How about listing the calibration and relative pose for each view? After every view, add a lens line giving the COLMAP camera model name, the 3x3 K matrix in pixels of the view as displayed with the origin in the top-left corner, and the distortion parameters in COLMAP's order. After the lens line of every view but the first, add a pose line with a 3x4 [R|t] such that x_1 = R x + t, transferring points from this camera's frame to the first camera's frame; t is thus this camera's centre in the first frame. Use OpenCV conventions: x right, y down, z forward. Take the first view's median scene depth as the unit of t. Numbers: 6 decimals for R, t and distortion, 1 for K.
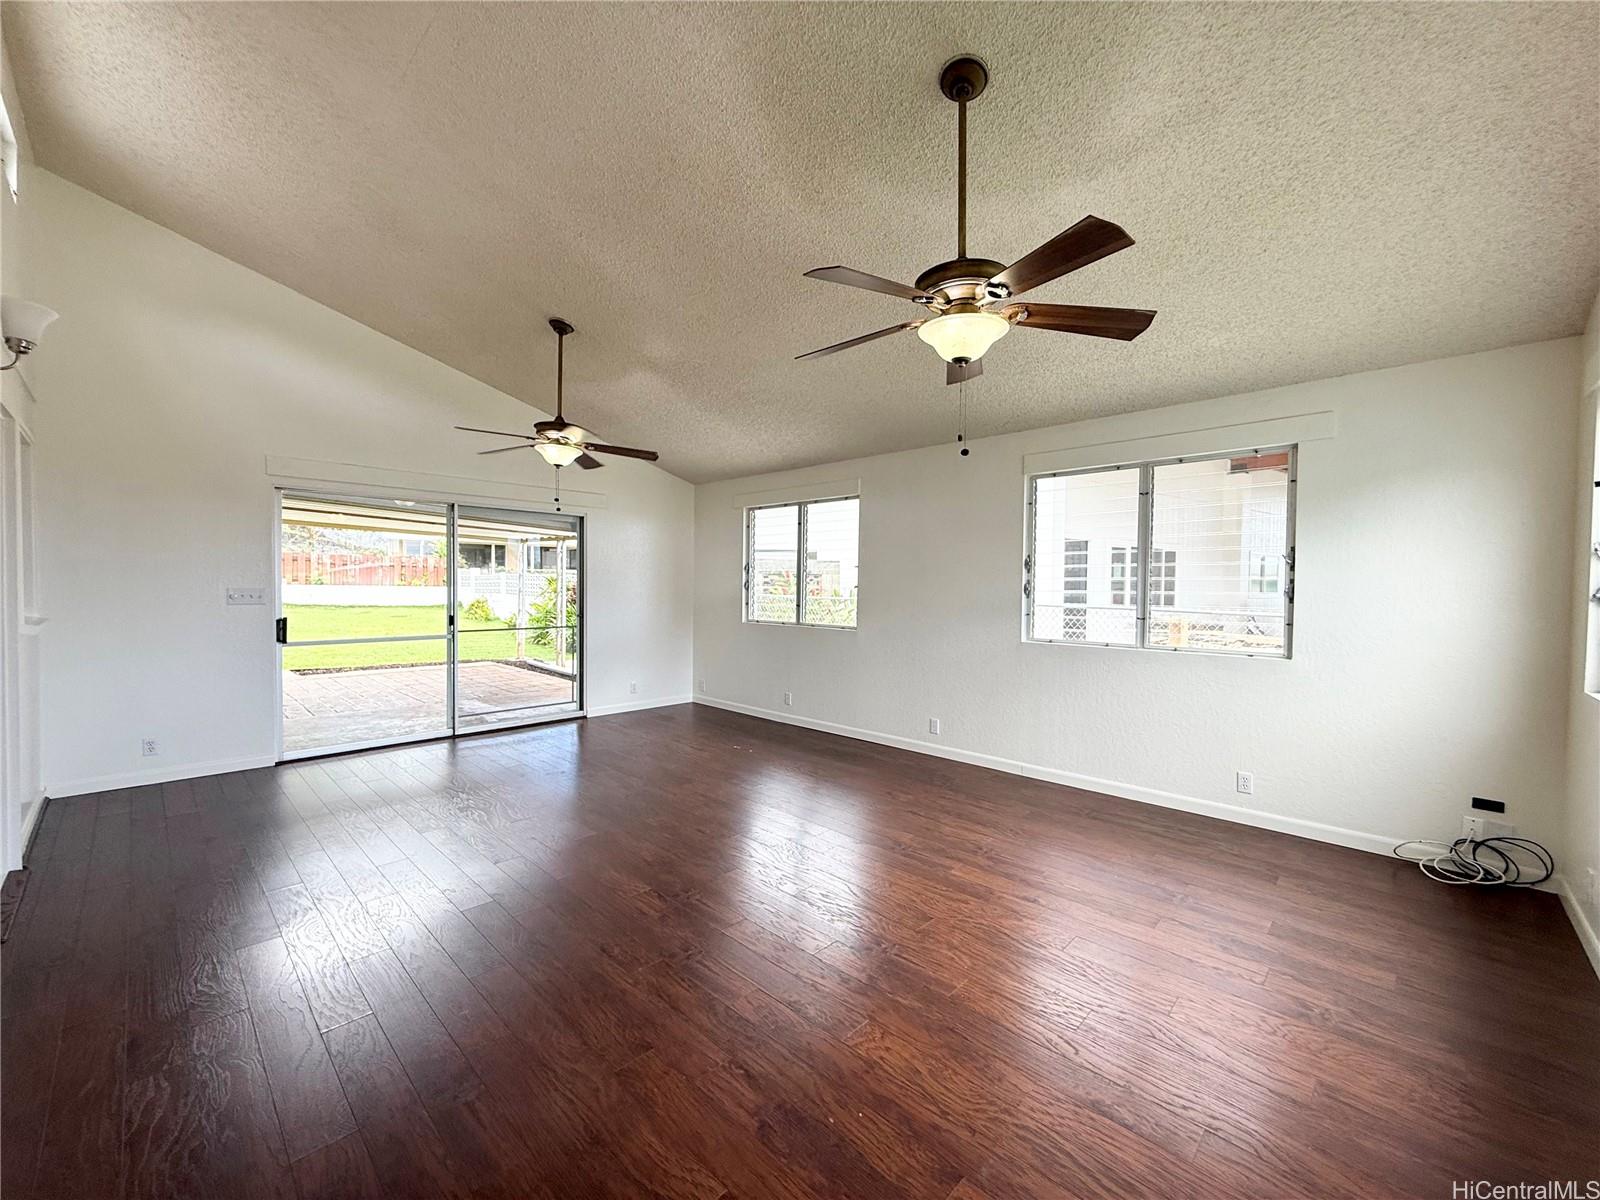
lens RADIAL K [[637.3, 0, 796.0], [0, 637.3, 612.3], [0, 0, 1]] dist [-0.000491, 0.000038]
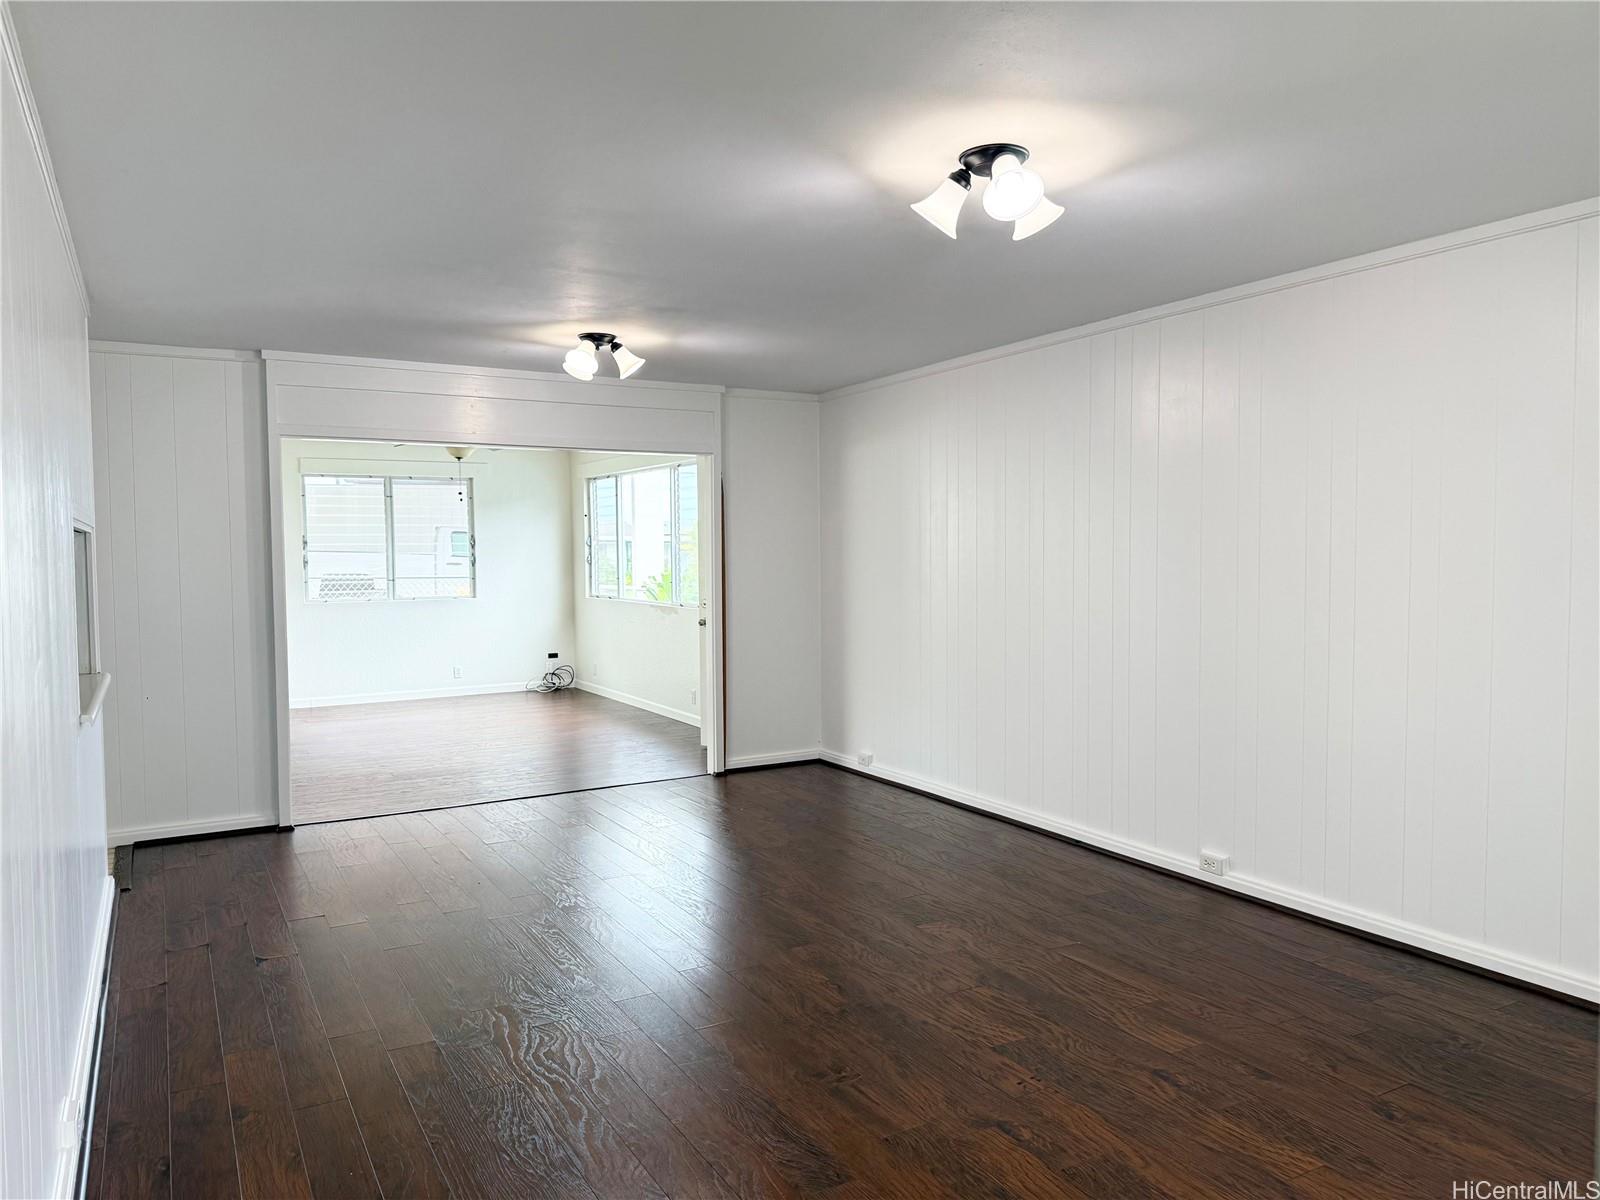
lens RADIAL K [[1115.1, 0, 802.1], [0, 1115.1, 601.5], [0, 0, 1]] dist [0.034445, -0.039525]
pose [[0.271968, -0.060346, 0.960412, -2.318565], [0.050602, 0.997548, 0.048350, -0.024872], [-0.960975, 0.035449, 0.274354, -0.868982]]
